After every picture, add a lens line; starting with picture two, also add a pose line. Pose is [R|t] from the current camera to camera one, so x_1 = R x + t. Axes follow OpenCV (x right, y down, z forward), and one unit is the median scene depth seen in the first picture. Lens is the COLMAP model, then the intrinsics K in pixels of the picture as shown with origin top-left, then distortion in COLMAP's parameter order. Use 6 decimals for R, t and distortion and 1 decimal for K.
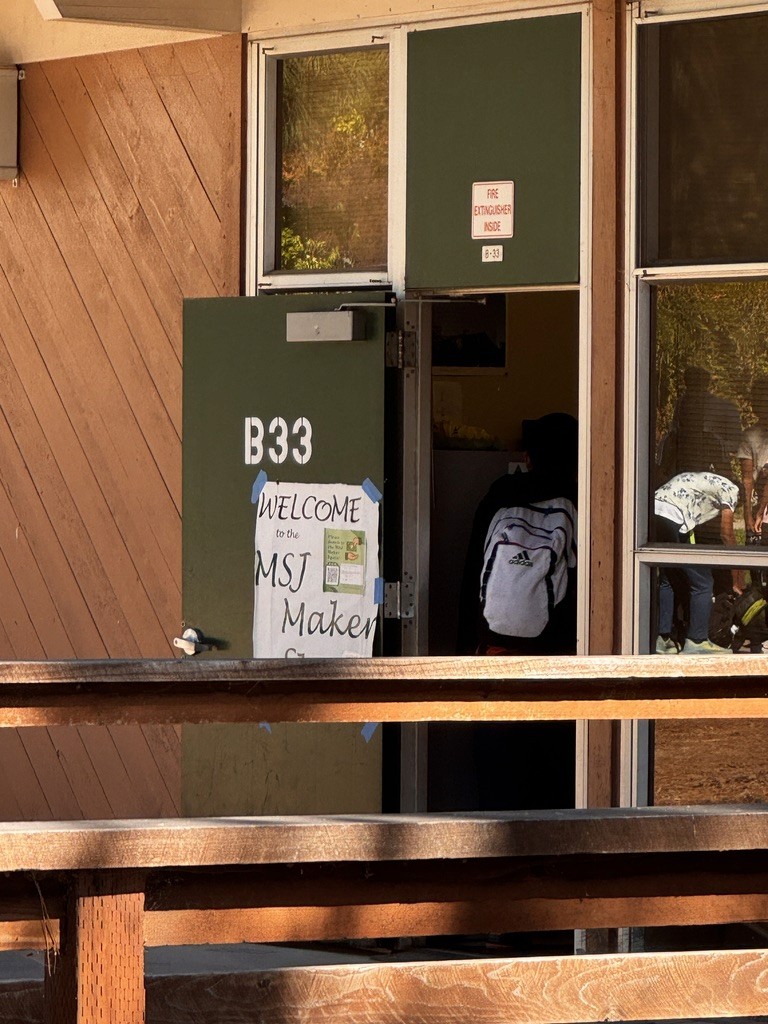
lens RADIAL K [[6061.4, 0, 384.0], [0, 6061.4, 511.9], [0, 0, 1]] dist [-0.162591, 0.000000]
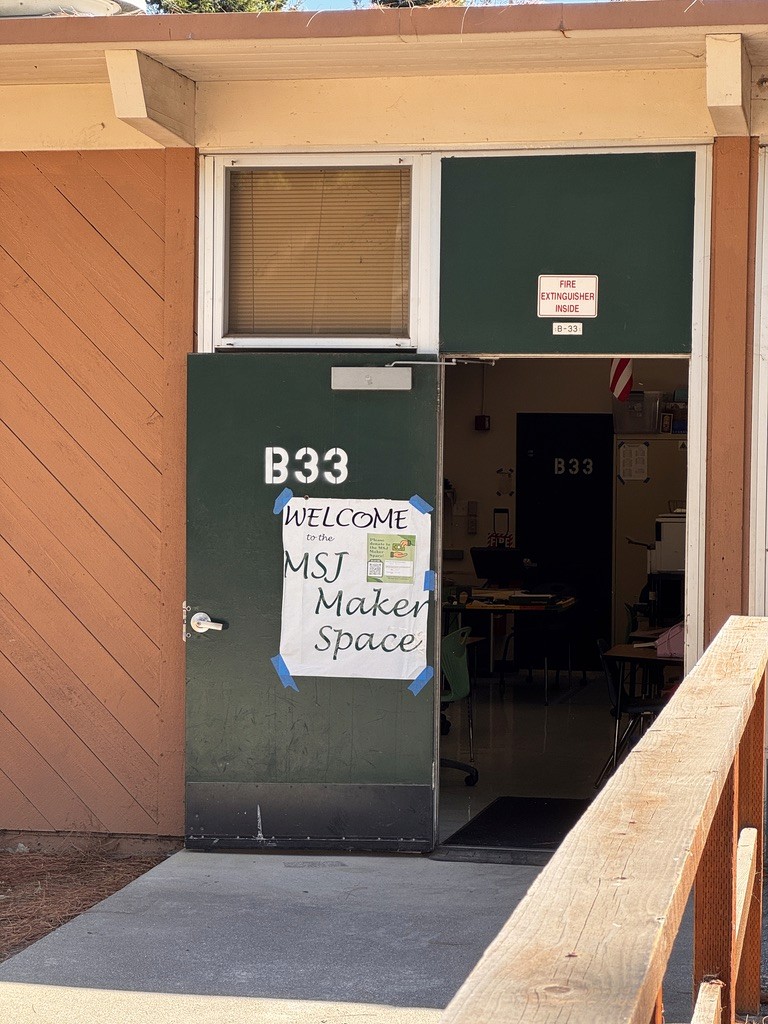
lens RADIAL K [[2311.5, 0, 384.1], [0, 2311.5, 511.4], [0, 0, 1]] dist [-0.023537, 0.000000]
pose [[0.655355, -0.015125, 0.755169, -0.381721], [0.000263, 0.999804, 0.019797, -0.011814], [-0.755321, -0.012775, 0.655231, 0.668755]]
